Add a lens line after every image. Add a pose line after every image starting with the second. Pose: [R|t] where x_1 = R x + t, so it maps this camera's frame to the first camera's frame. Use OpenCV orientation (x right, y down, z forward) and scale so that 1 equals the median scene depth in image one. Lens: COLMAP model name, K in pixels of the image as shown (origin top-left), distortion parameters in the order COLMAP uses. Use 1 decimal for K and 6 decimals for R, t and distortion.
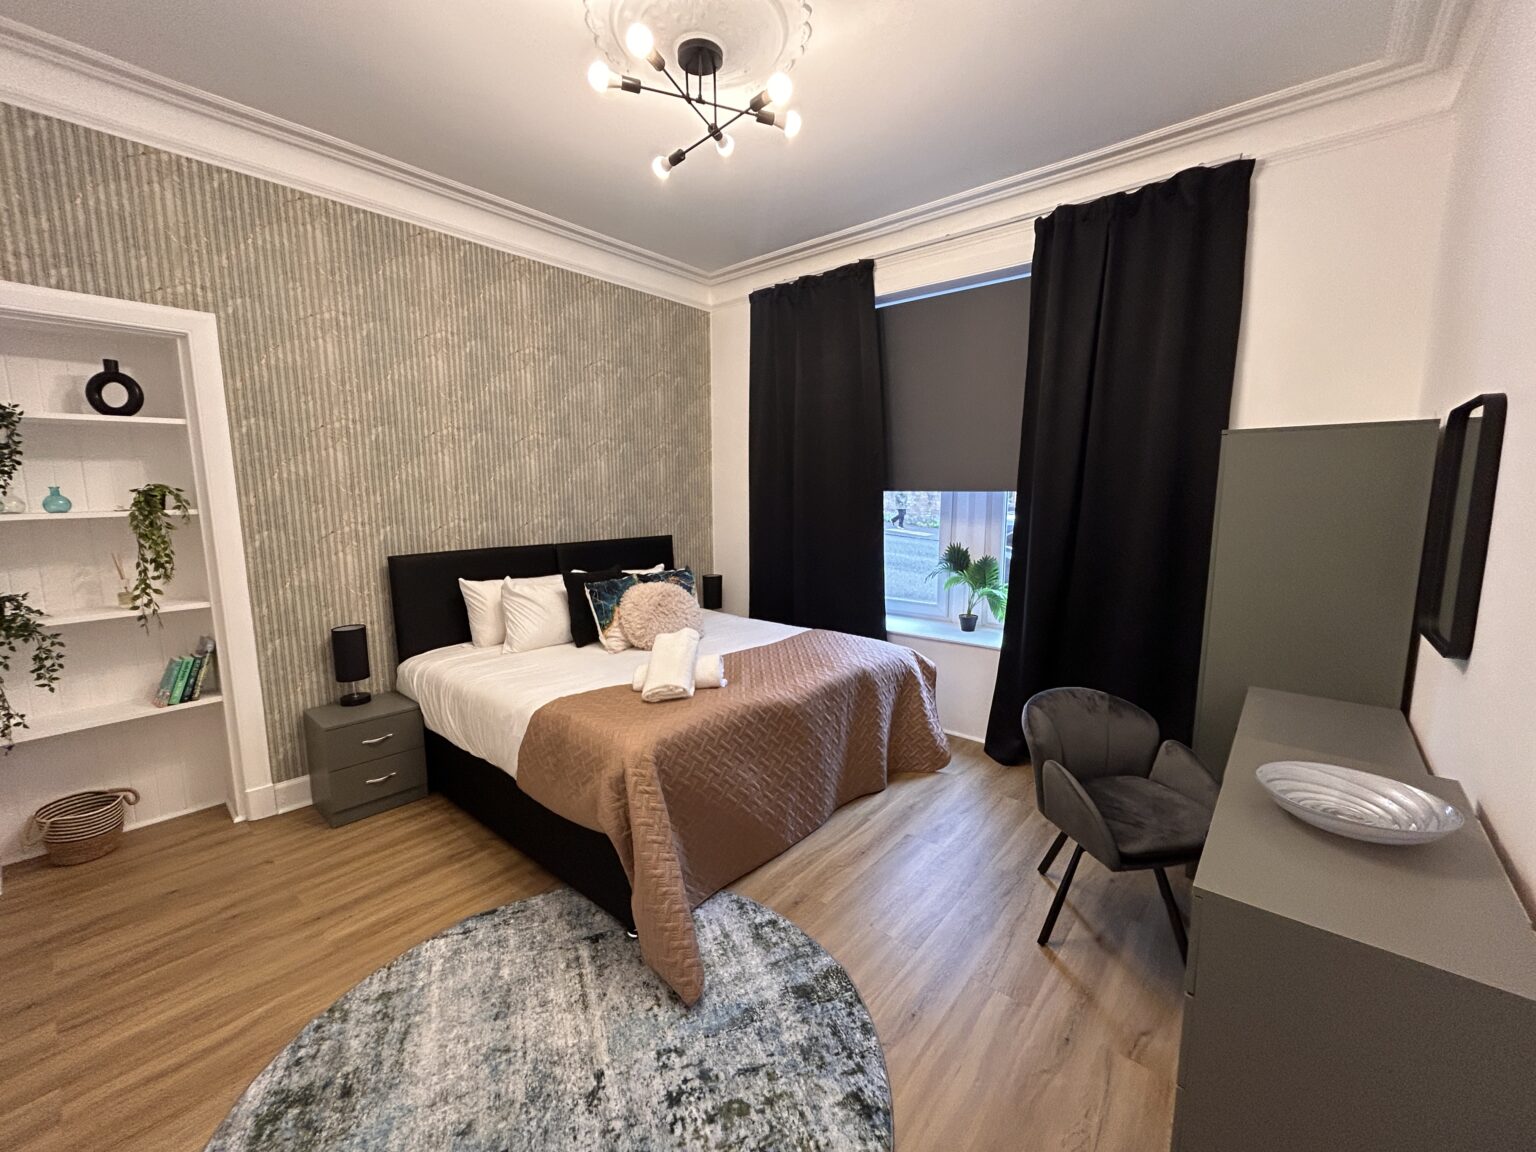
lens RADIAL K [[624.0, 0, 770.0], [0, 624.0, 577.3], [0, 0, 1]] dist [0.002409, 0.001236]
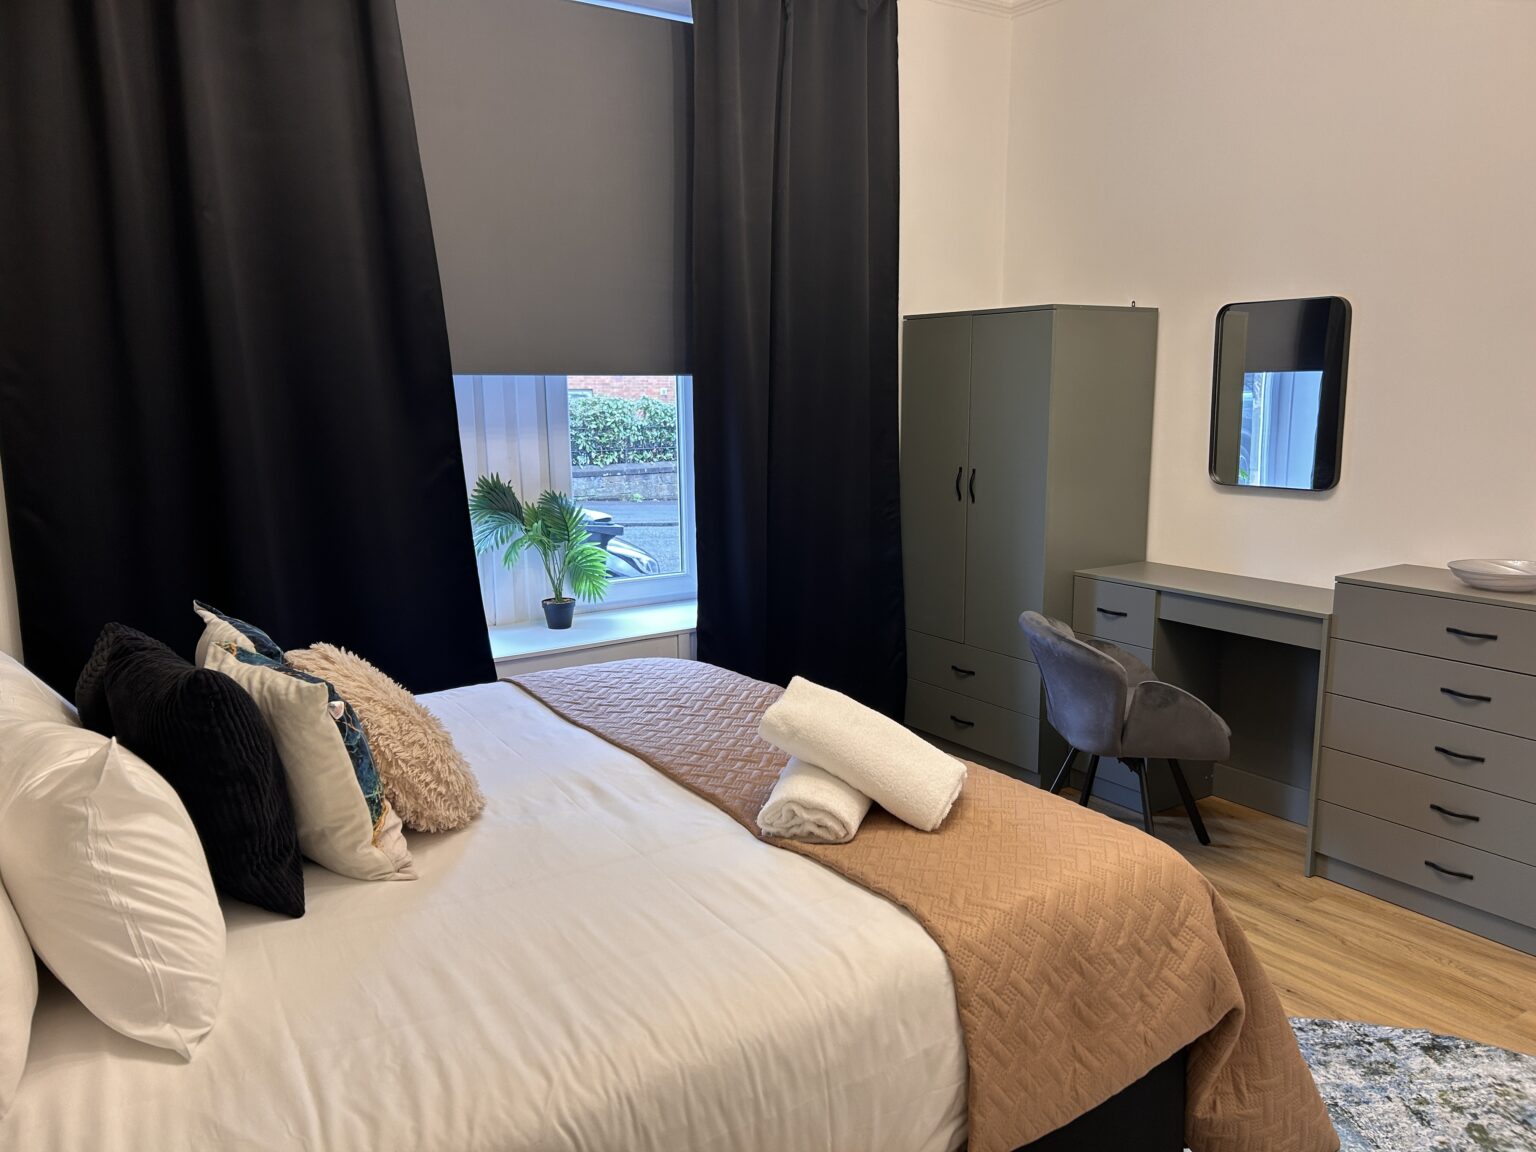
lens RADIAL K [[1156.4, 0, 769.1], [0, 1156.4, 576.2], [0, 0, 1]] dist [0.003805, -0.010997]
pose [[0.278291, -0.174645, 0.944486, -1.419965], [0.139742, 0.980230, 0.140079, -0.182947], [-0.950277, 0.093002, 0.297194, 1.204627]]
